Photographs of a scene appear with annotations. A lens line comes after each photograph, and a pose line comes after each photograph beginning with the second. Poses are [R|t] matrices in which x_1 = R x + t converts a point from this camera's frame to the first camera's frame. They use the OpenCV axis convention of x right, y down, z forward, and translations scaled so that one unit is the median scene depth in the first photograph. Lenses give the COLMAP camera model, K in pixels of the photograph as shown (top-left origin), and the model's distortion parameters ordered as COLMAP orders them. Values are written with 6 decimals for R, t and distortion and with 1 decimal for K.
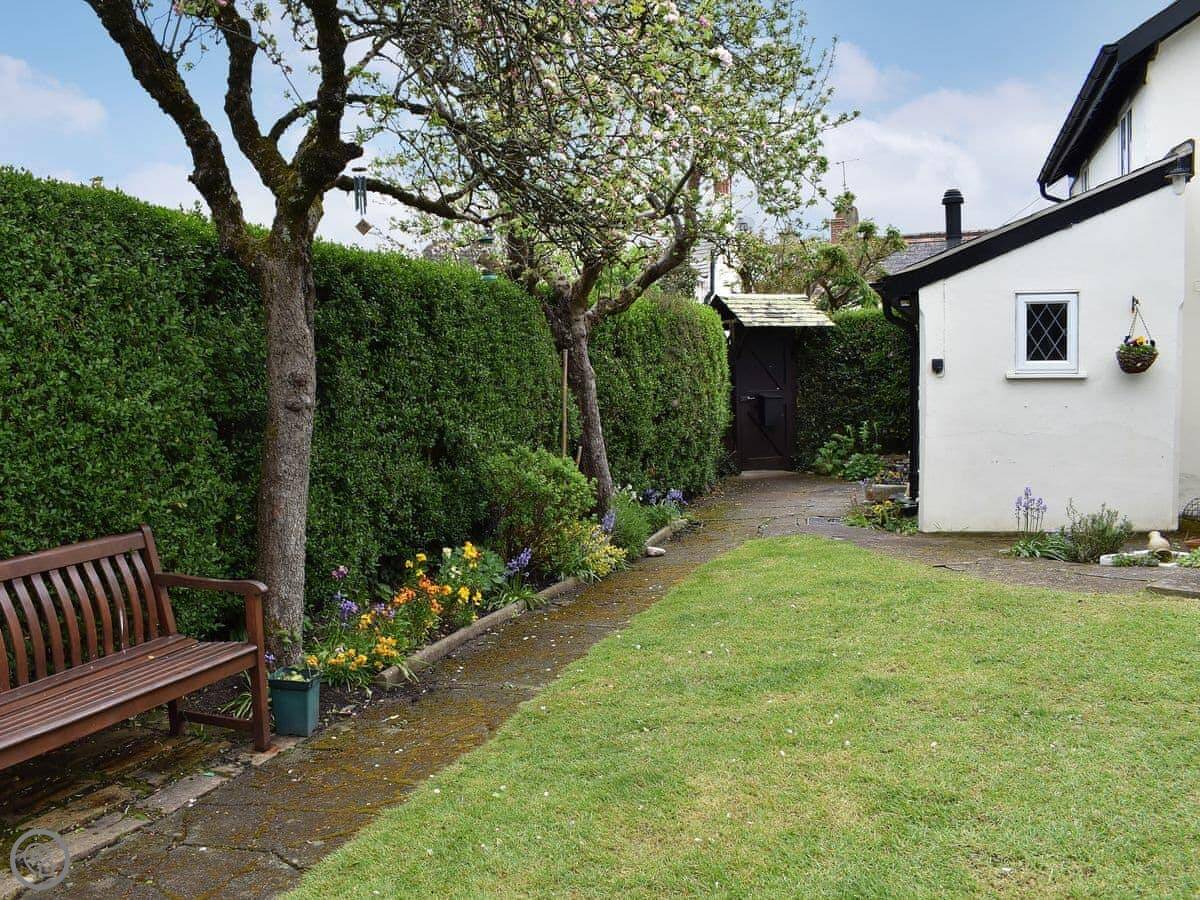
lens RADIAL K [[962.4, 0, 600.0], [0, 962.4, 450.0], [0, 0, 1]] dist [-0.053164, -0.002146]
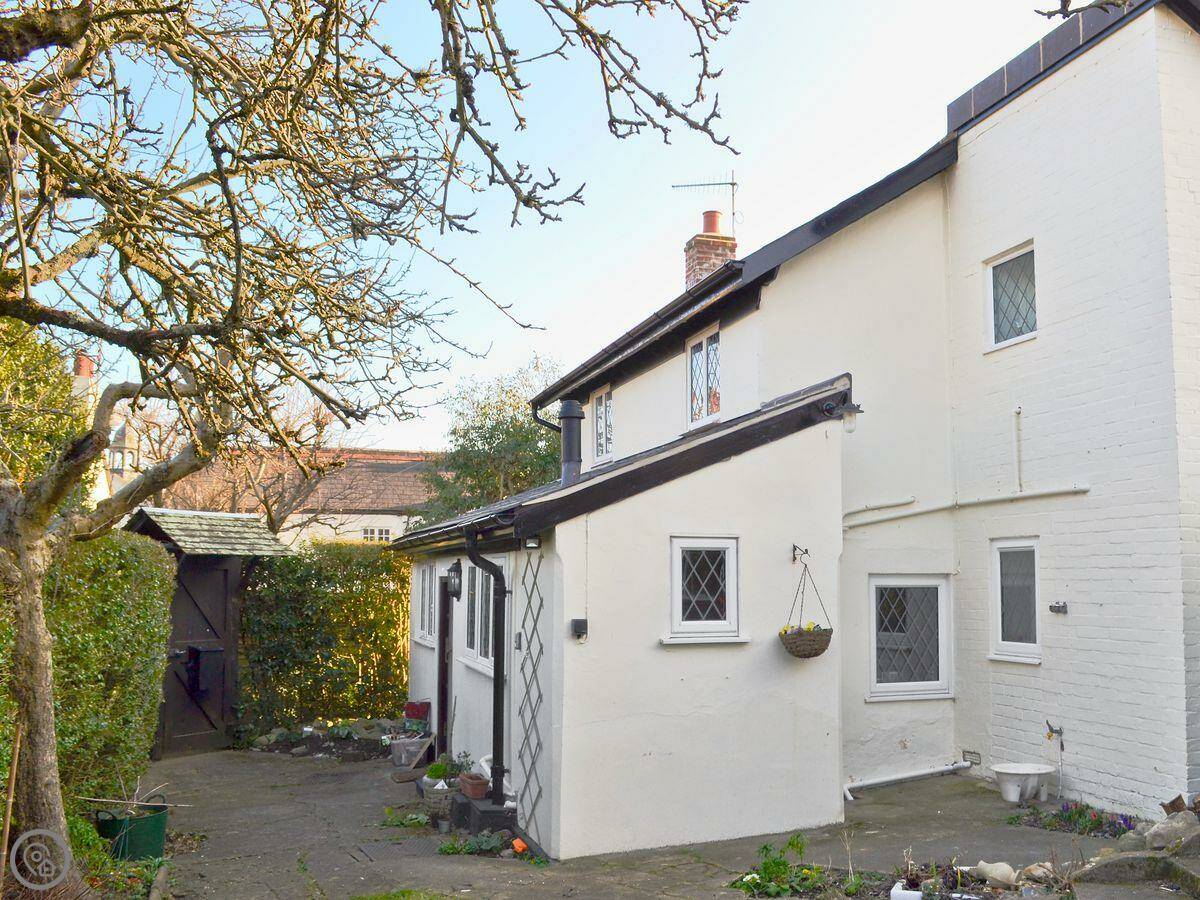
lens RADIAL K [[1080.6, 0, 600.0], [0, 1080.6, 450.0], [0, 0, 1]] dist [-0.038311, -0.006976]
pose [[0.806984, 0.088214, 0.583948, -0.144182], [0.040257, 0.978265, -0.203414, -0.052879], [-0.589200, 0.187660, 0.785893, 0.306498]]
